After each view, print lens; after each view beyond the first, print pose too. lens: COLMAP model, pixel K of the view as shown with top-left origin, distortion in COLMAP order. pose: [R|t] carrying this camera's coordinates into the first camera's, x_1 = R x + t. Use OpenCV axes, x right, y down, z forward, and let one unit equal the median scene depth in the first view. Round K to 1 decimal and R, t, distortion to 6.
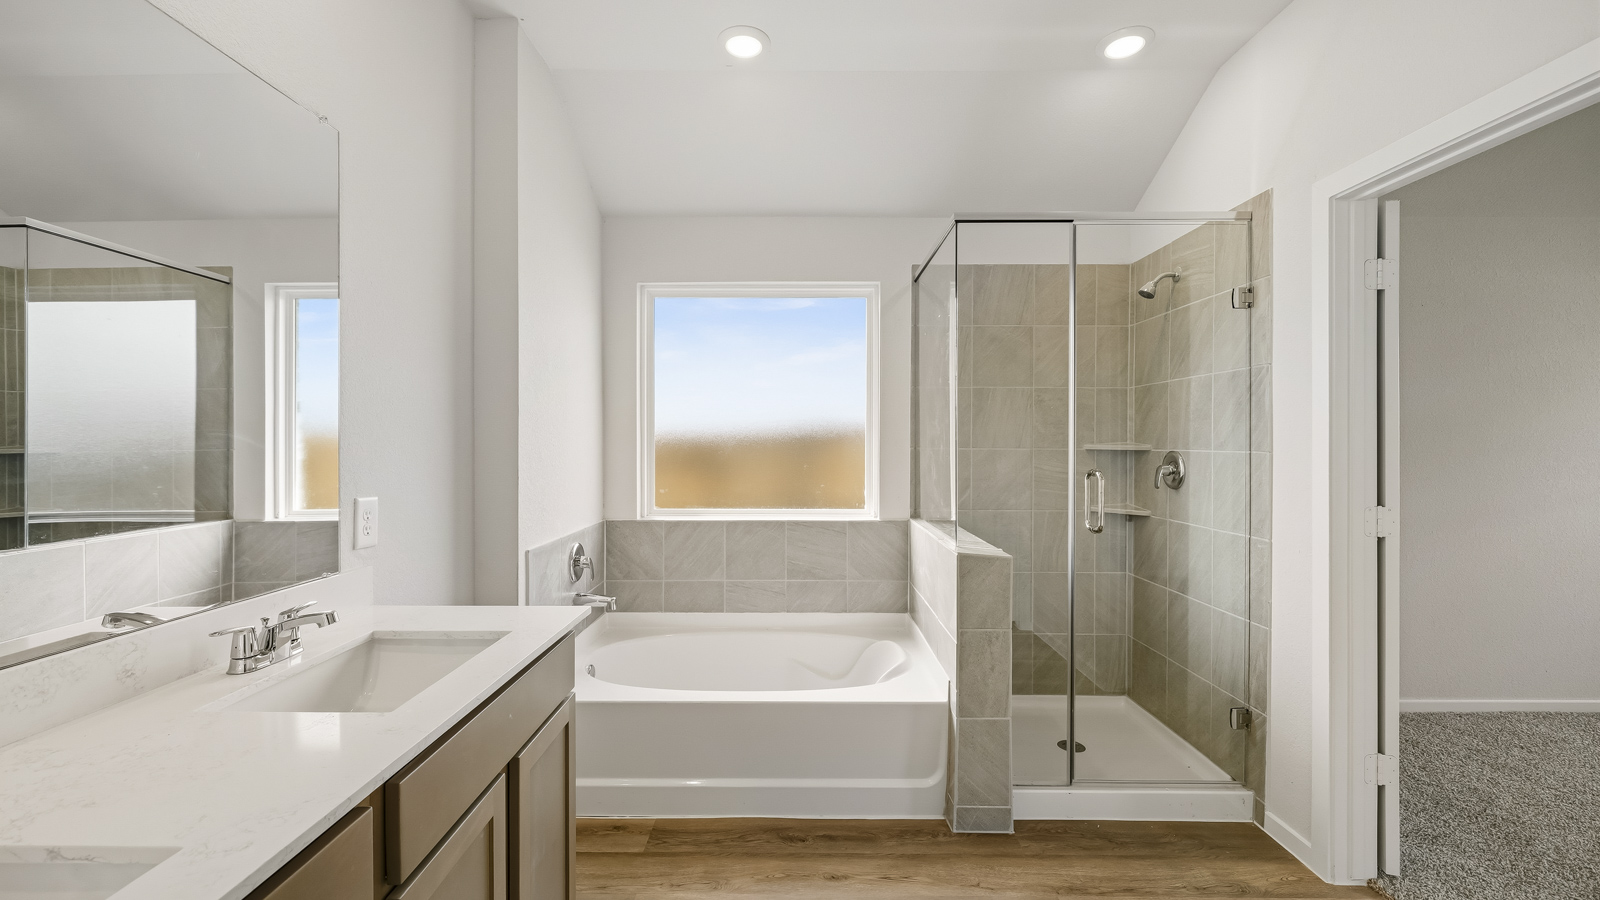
lens RADIAL K [[645.5, 0, 797.7], [0, 645.5, 444.6], [0, 0, 1]] dist [-0.000038, 0.000008]
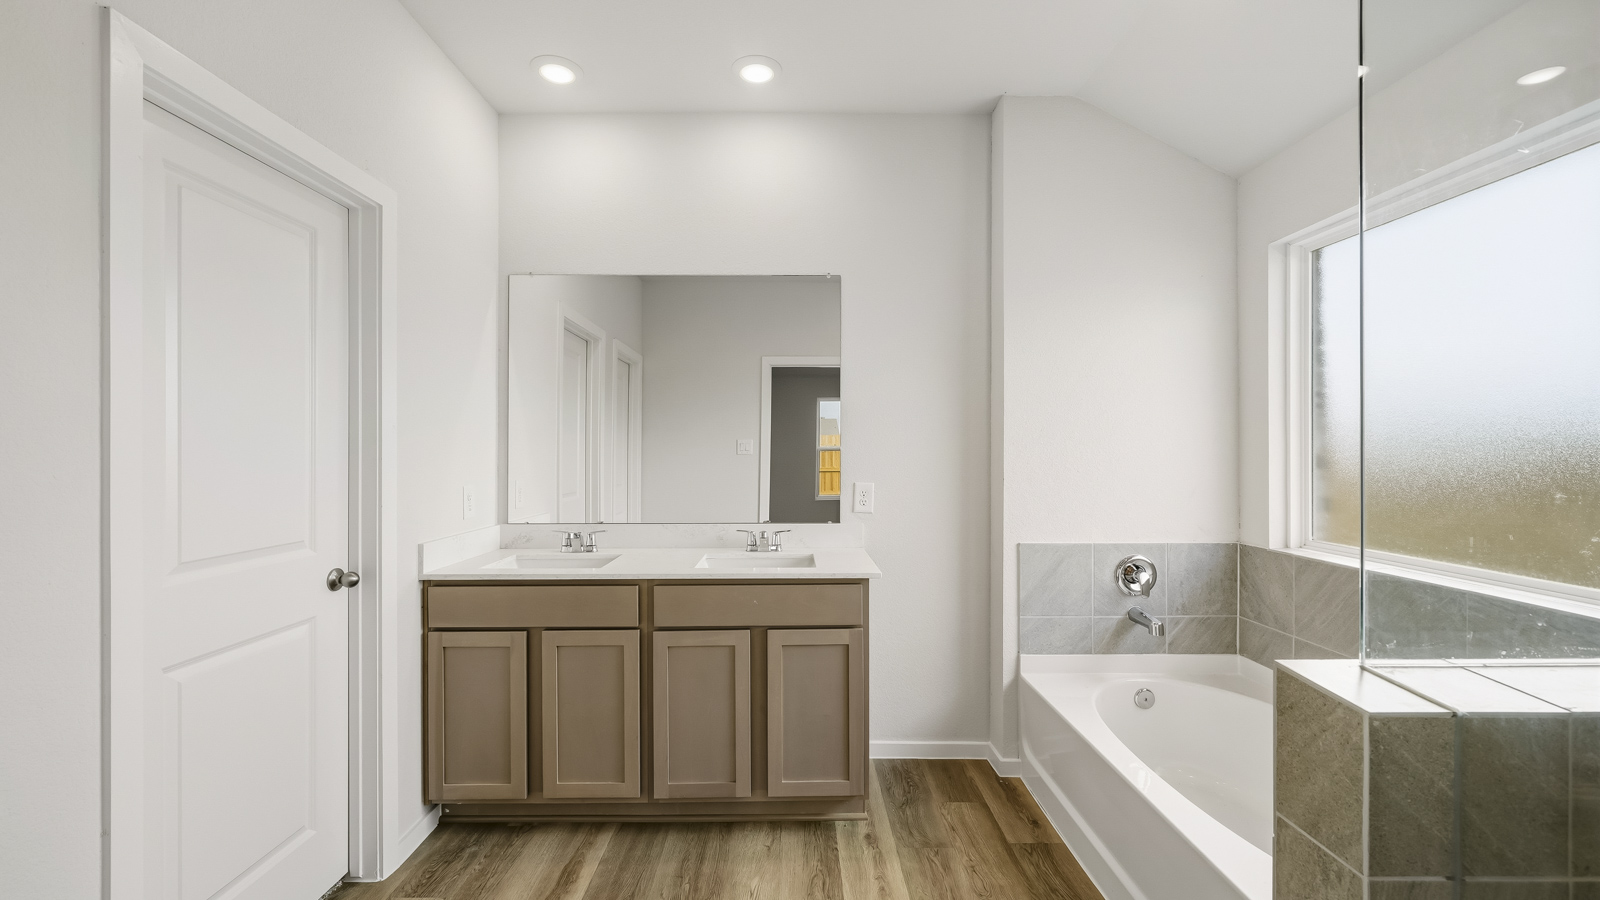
lens RADIAL K [[642.6, 0, 799.9], [0, 642.6, 448.9], [0, 0, 1]] dist [-0.000391, -0.000001]
pose [[0.013124, -0.004651, -0.999903, 0.757624], [-0.003084, 0.999984, -0.004692, 0.001432], [0.999909, 0.003145, 0.013109, 0.616203]]
